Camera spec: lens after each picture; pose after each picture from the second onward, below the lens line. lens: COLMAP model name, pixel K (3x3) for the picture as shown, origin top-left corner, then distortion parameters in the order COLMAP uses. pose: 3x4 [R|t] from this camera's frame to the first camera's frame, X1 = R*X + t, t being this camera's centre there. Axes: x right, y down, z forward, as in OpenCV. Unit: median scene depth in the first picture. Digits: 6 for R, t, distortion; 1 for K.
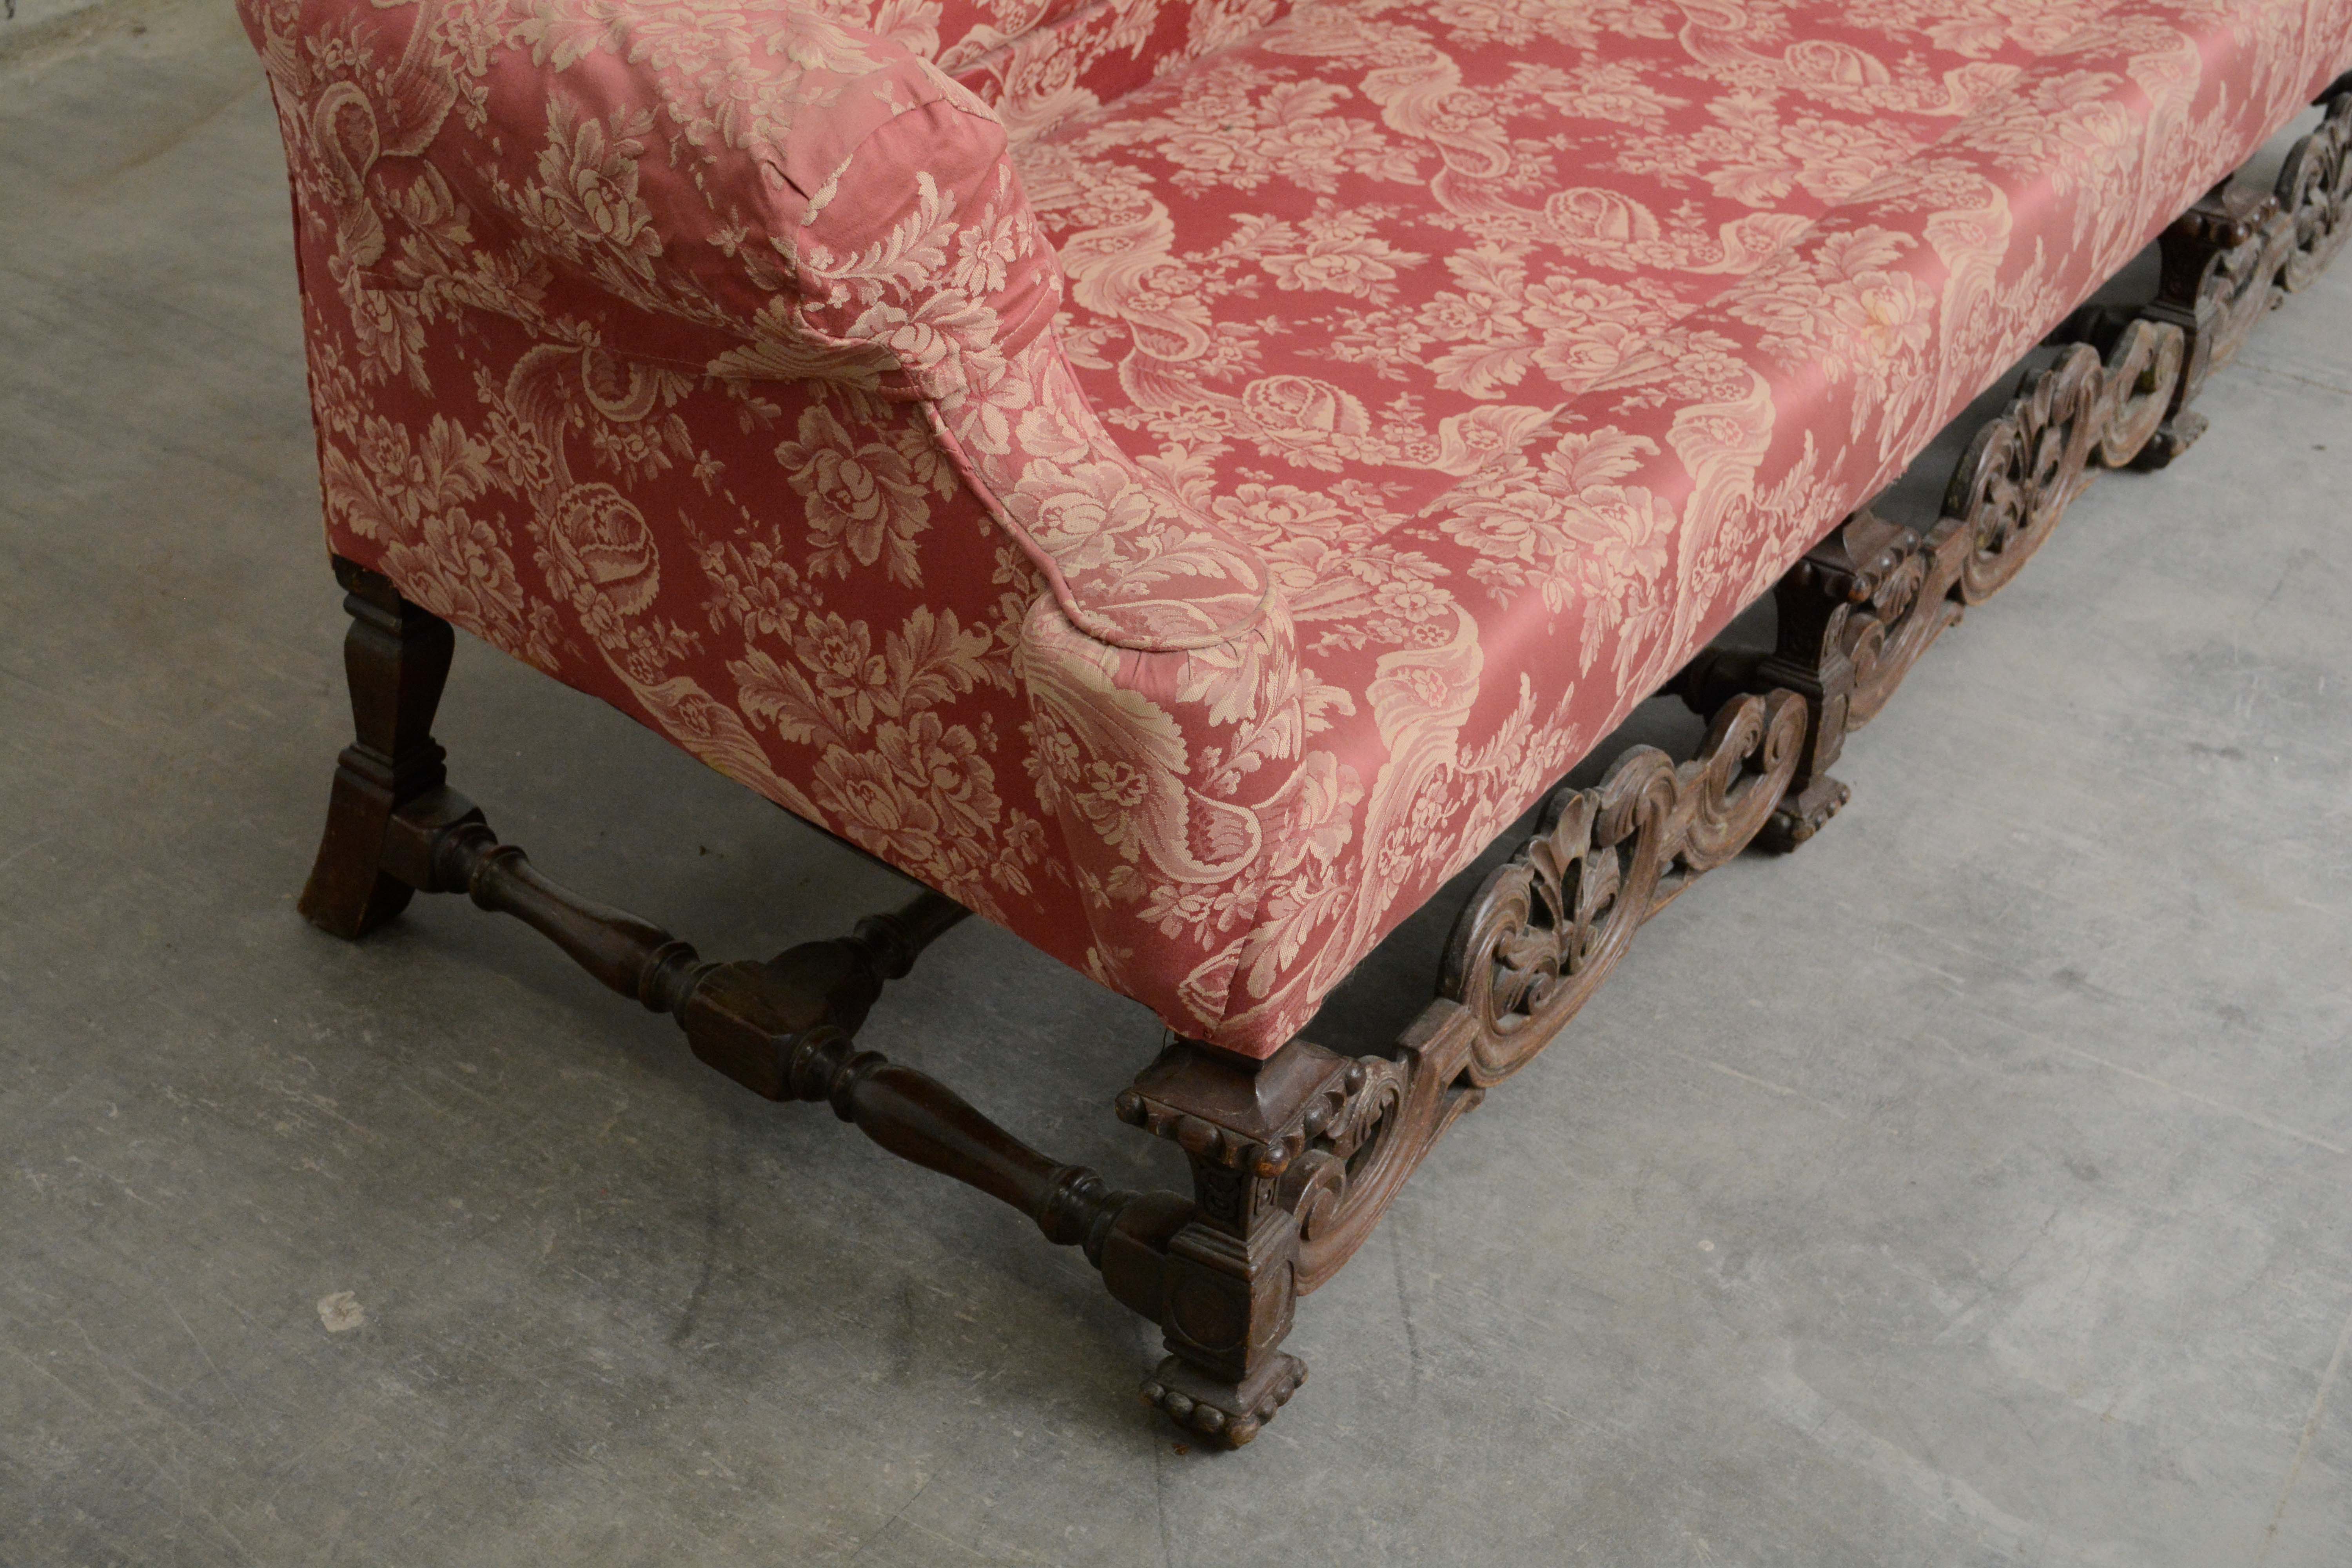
lens RADIAL K [[3350.6, 0, 1168.2], [0, 3350.6, 776.6], [0, 0, 1]] dist [-0.019384, 0.000000]
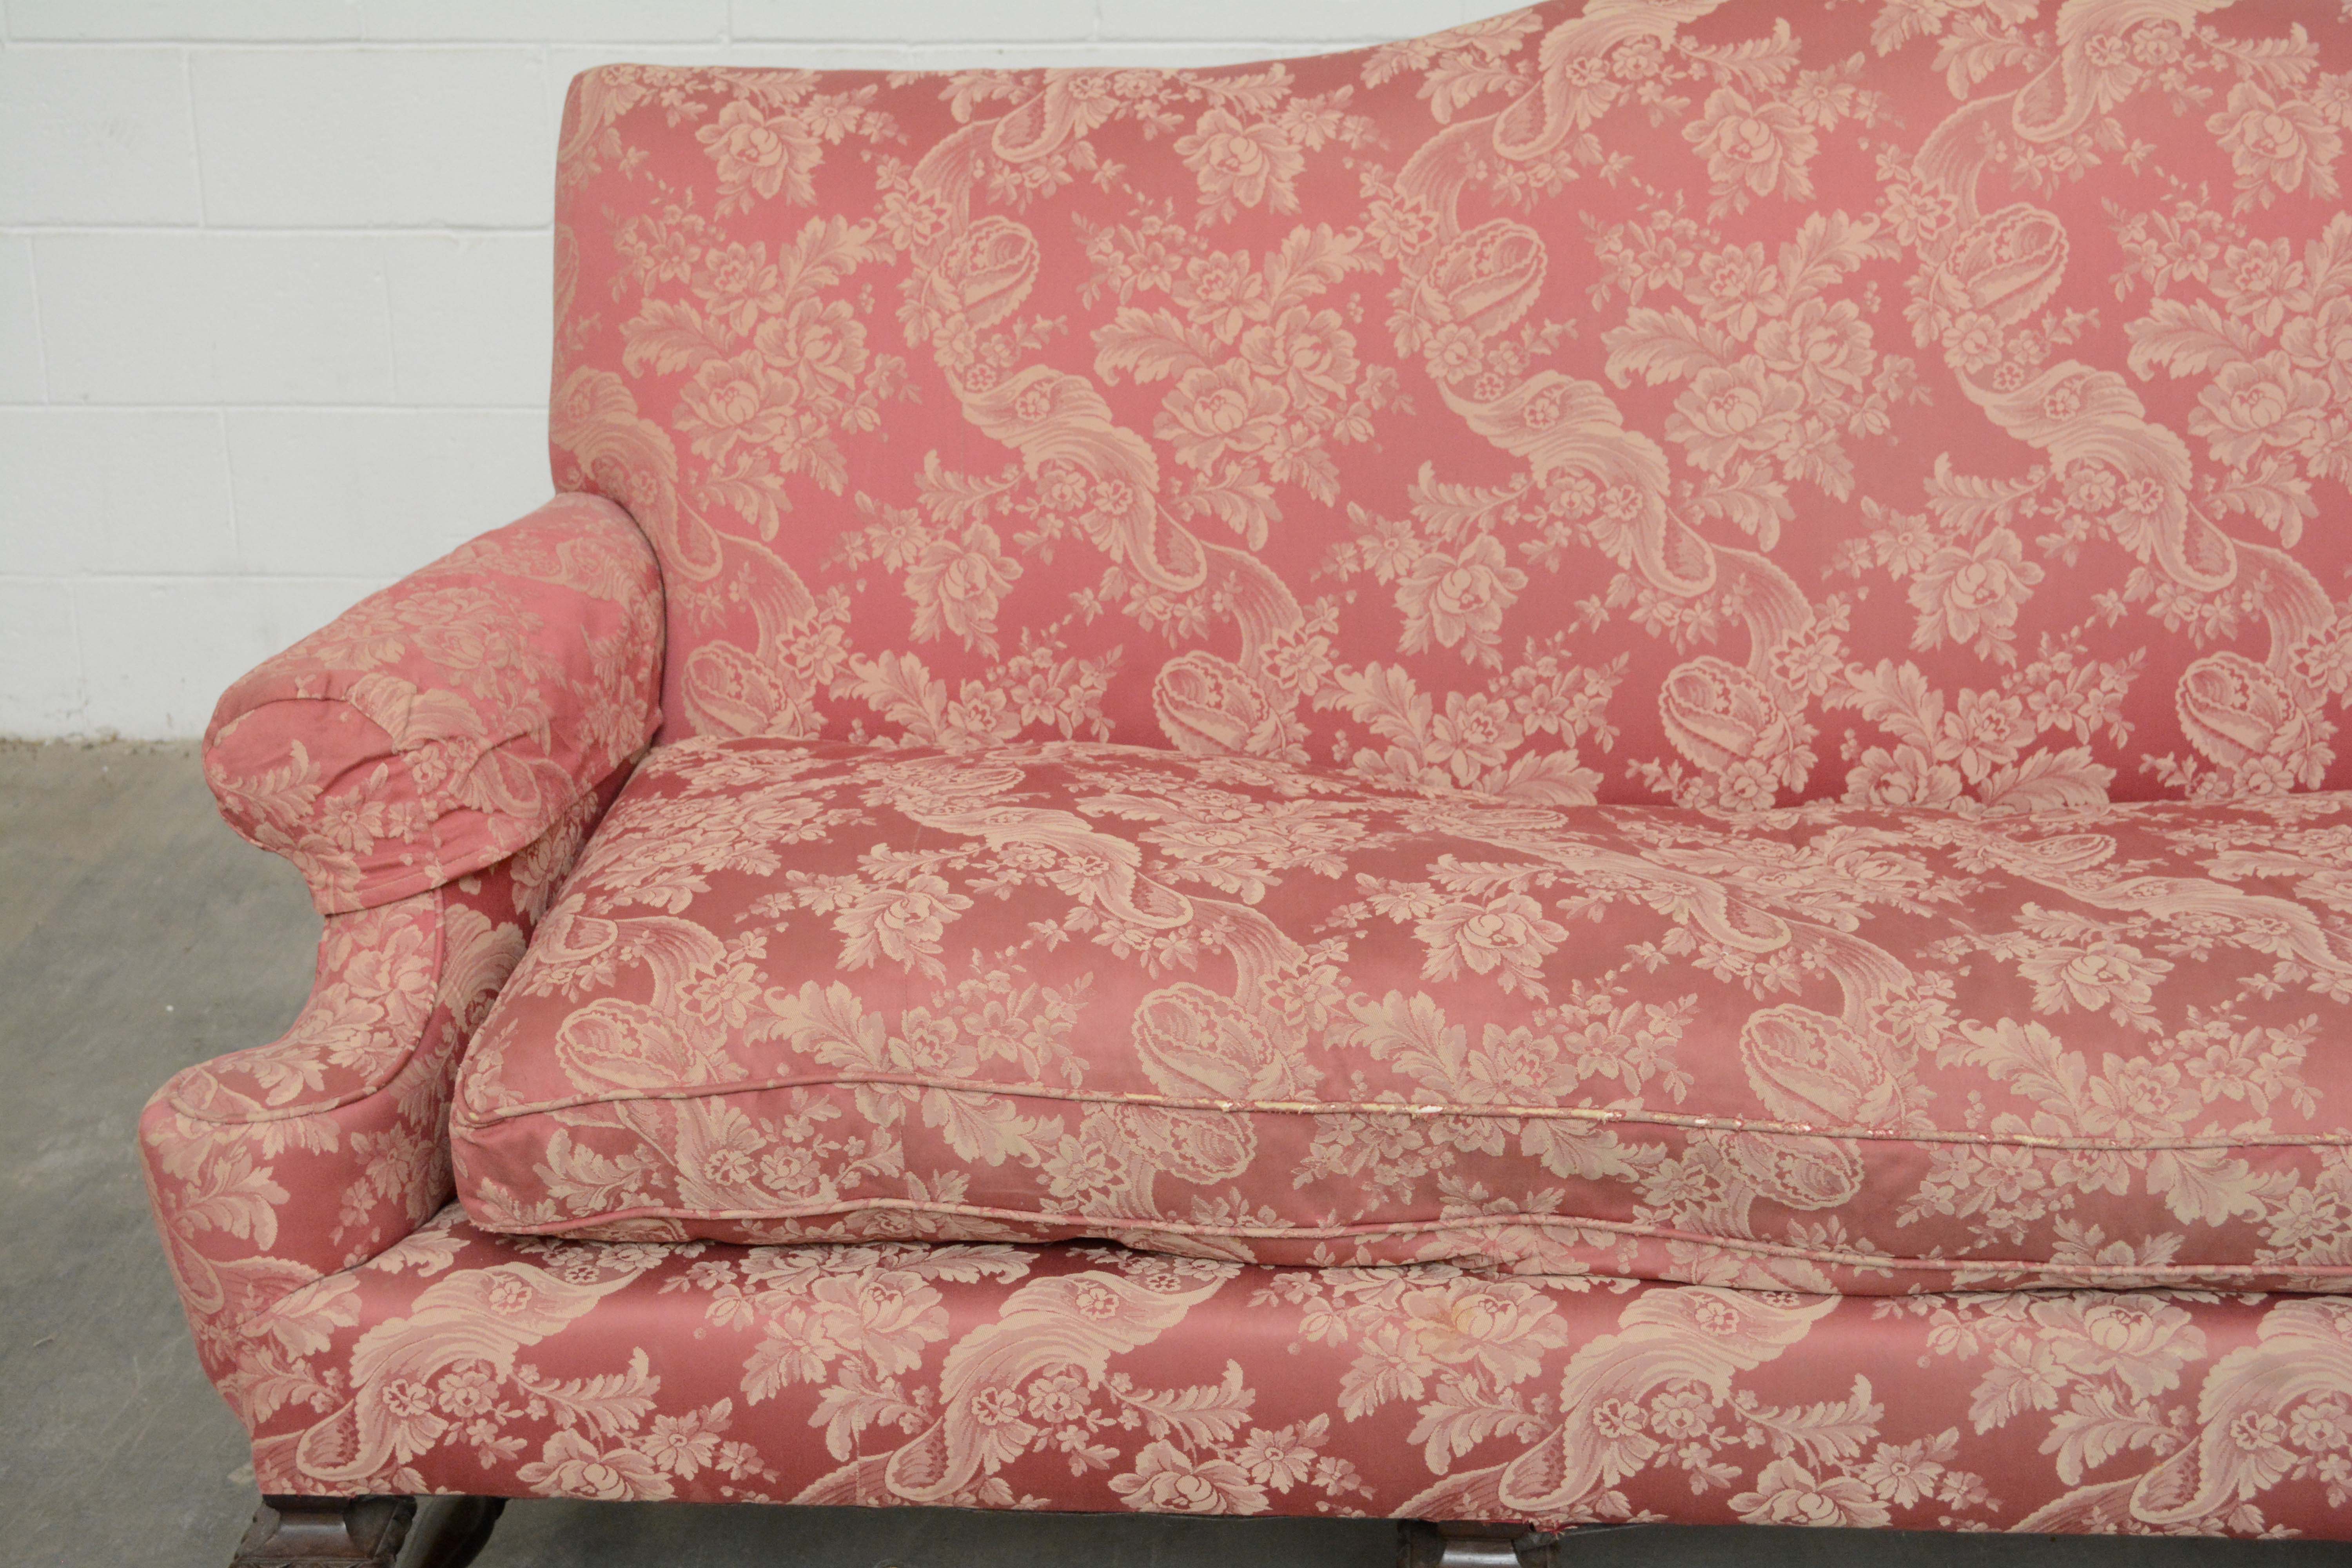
lens RADIAL K [[3350.6, 0, 1168.5], [0, 3350.6, 765.6], [0, 0, 1]] dist [-0.019384, 0.000000]
pose [[0.509345, 0.251468, -0.823001, 0.957403], [-0.447173, 0.894441, -0.003453, -0.251641], [0.735258, 0.369783, 0.568029, 0.373243]]
